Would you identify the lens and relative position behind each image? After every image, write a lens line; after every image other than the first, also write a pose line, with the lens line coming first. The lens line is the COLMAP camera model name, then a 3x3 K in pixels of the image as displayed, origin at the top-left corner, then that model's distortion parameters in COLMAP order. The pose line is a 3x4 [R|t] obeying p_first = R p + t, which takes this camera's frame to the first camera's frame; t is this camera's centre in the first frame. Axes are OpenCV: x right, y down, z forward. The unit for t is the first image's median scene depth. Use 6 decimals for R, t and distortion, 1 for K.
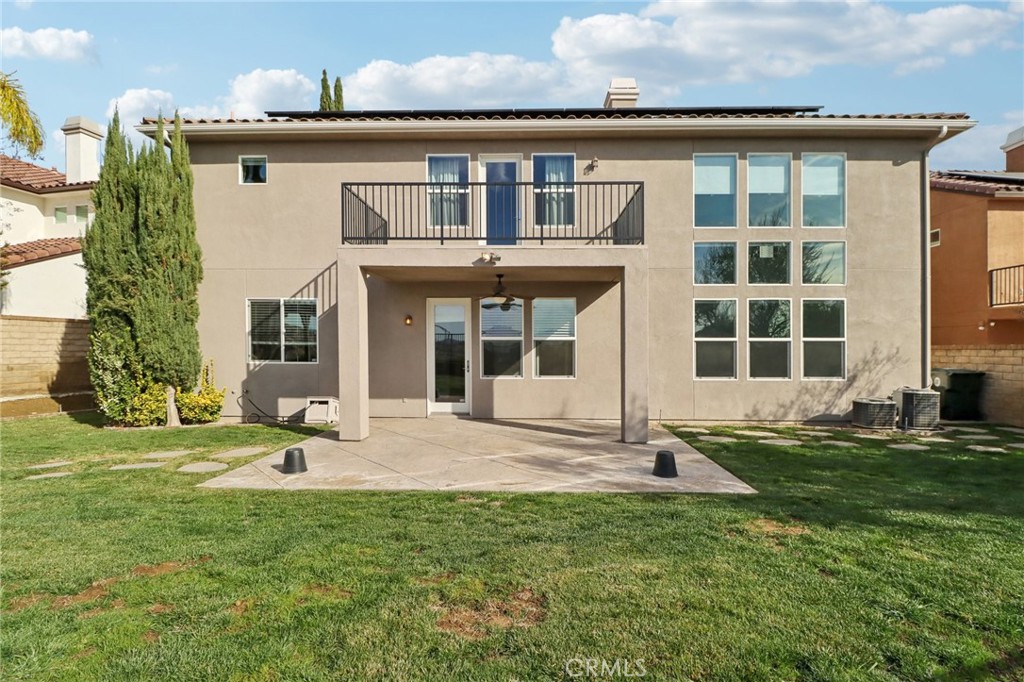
lens RADIAL K [[504.7, 0, 514.2], [0, 504.7, 347.1], [0, 0, 1]] dist [0.001627, 0.000052]
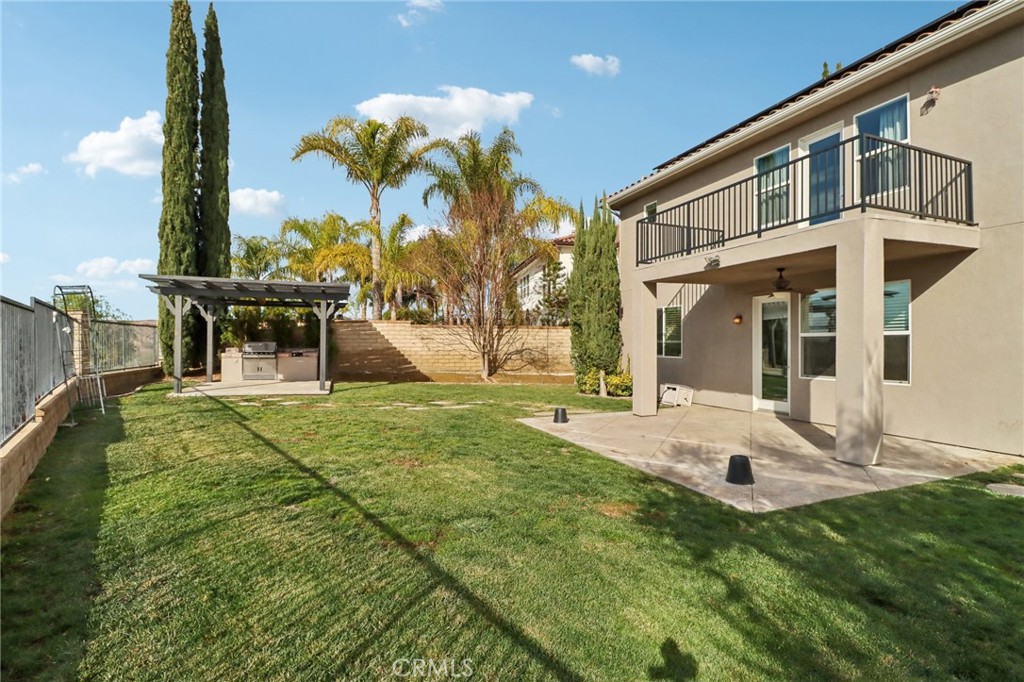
lens RADIAL K [[488.8, 0, 512.0], [0, 488.8, 341.0], [0, 0, 1]] dist [-0.000942, -0.000342]
pose [[0.403164, -0.006023, -0.915108, 0.555353], [-0.001922, 0.999971, -0.007428, 0.001195], [0.915126, 0.004754, 0.403141, 0.147589]]
